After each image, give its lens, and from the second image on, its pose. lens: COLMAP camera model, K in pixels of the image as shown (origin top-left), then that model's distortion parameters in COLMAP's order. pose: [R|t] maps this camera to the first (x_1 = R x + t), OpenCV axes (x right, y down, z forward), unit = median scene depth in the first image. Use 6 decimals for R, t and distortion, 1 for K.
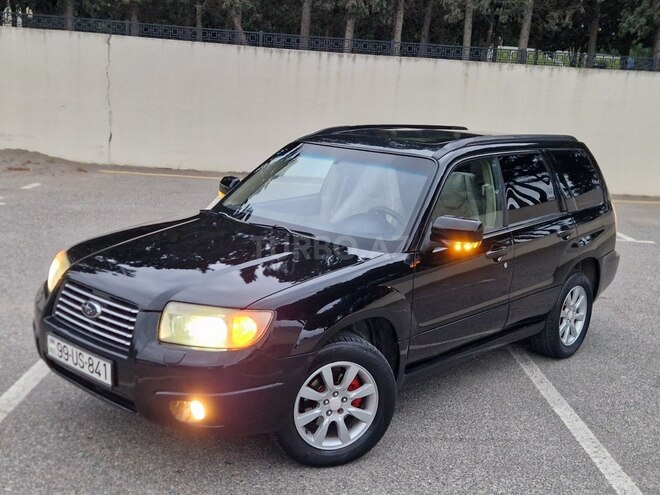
lens RADIAL K [[727.7, 0, 333.0], [0, 727.7, 240.2], [0, 0, 1]] dist [0.103299, -0.121736]
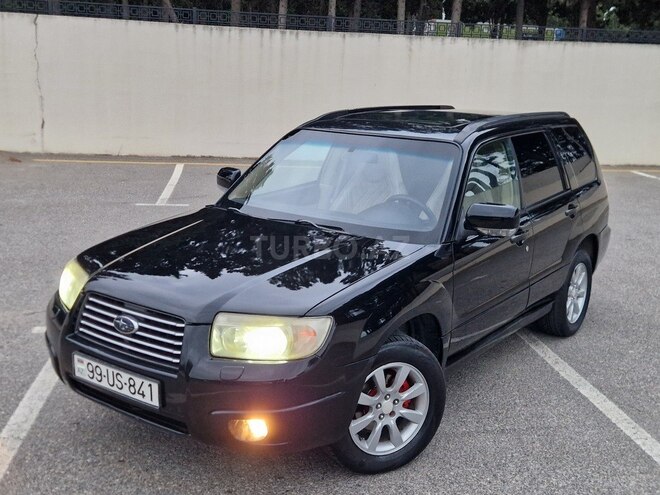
lens RADIAL K [[727.7, 0, 333.0], [0, 727.7, 240.2], [0, 0, 1]] dist [0.103299, -0.121736]
pose [[0.993842, -0.049380, 0.099190, -0.141875], [0.046149, 0.998335, 0.034616, -0.027362], [-0.100734, -0.029825, 0.994466, 0.062462]]
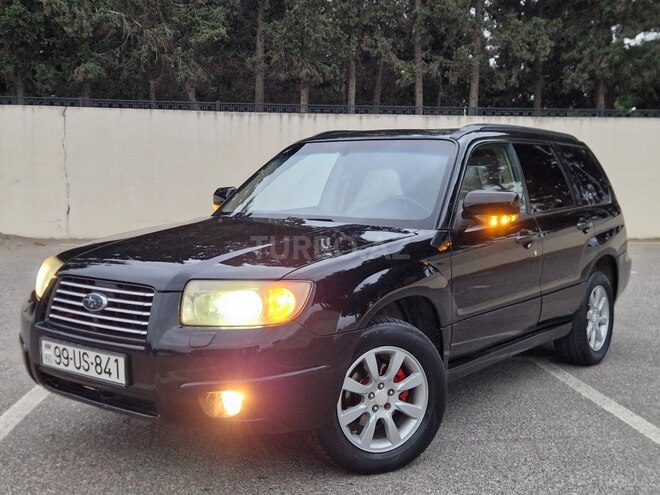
lens RADIAL K [[727.7, 0, 333.0], [0, 727.7, 240.2], [0, 0, 1]] dist [0.103299, -0.121736]
pose [[0.995903, -0.062816, 0.065047, -0.092947], [0.069725, 0.991477, -0.110054, 0.122171], [-0.057580, 0.114139, 0.991795, 0.112808]]
